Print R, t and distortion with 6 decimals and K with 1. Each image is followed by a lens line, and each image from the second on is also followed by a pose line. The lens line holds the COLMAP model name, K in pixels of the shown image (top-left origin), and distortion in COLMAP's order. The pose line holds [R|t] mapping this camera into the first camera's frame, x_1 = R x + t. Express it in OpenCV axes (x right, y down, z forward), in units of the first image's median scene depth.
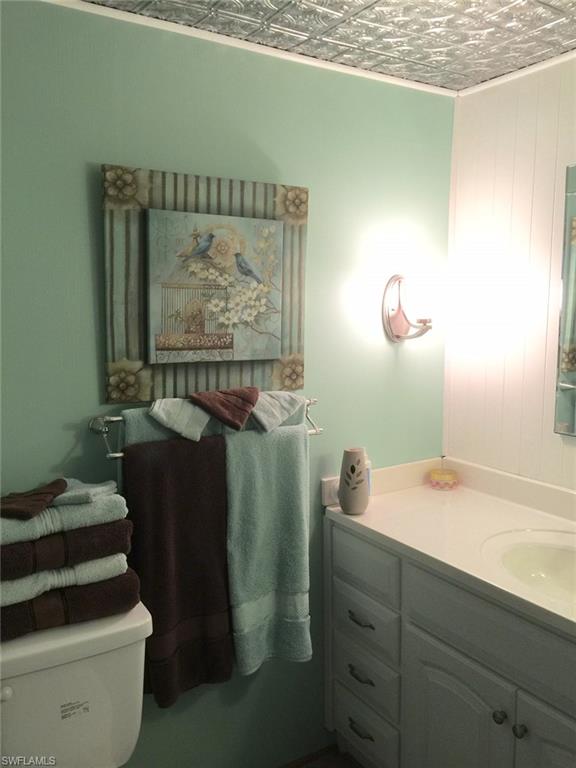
lens RADIAL K [[648.4, 0, 286.8], [0, 648.4, 375.4], [0, 0, 1]] dist [0.076042, -0.110637]
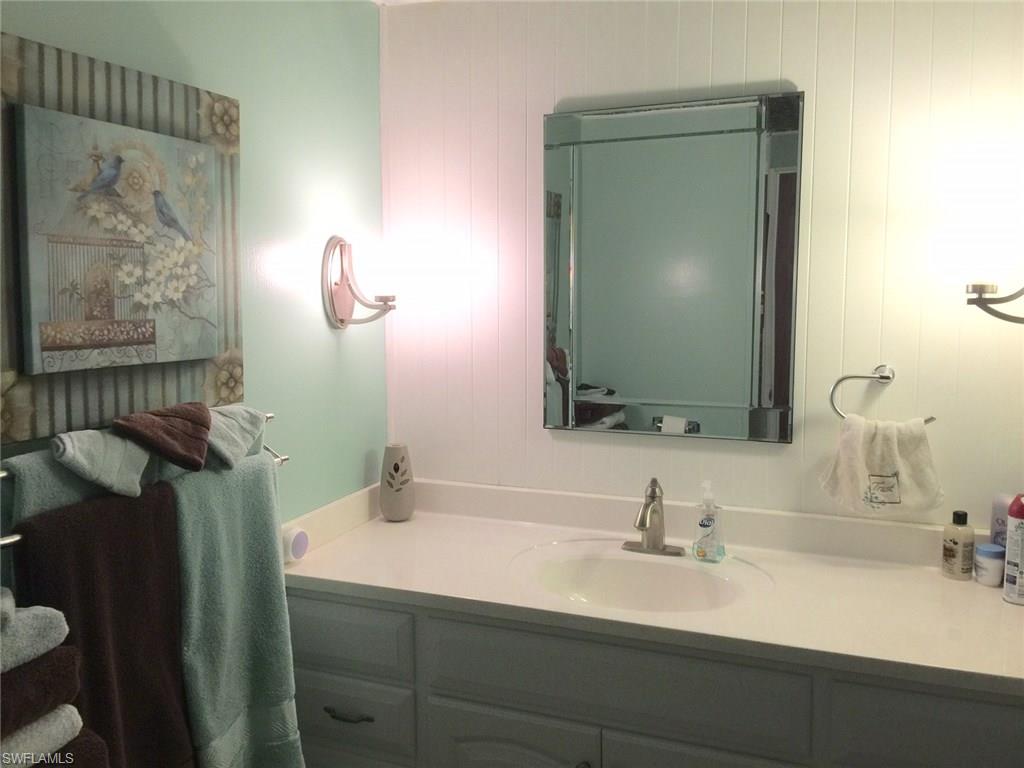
lens RADIAL K [[864.5, 0, 512.0], [0, 864.5, 384.0], [0, 0, 1]] dist [0.076042, -0.110637]
pose [[0.808767, -0.069201, 0.584044, -0.303520], [0.067734, 0.997405, 0.024383, 0.000086], [-0.584216, 0.019840, 0.811356, 0.121366]]
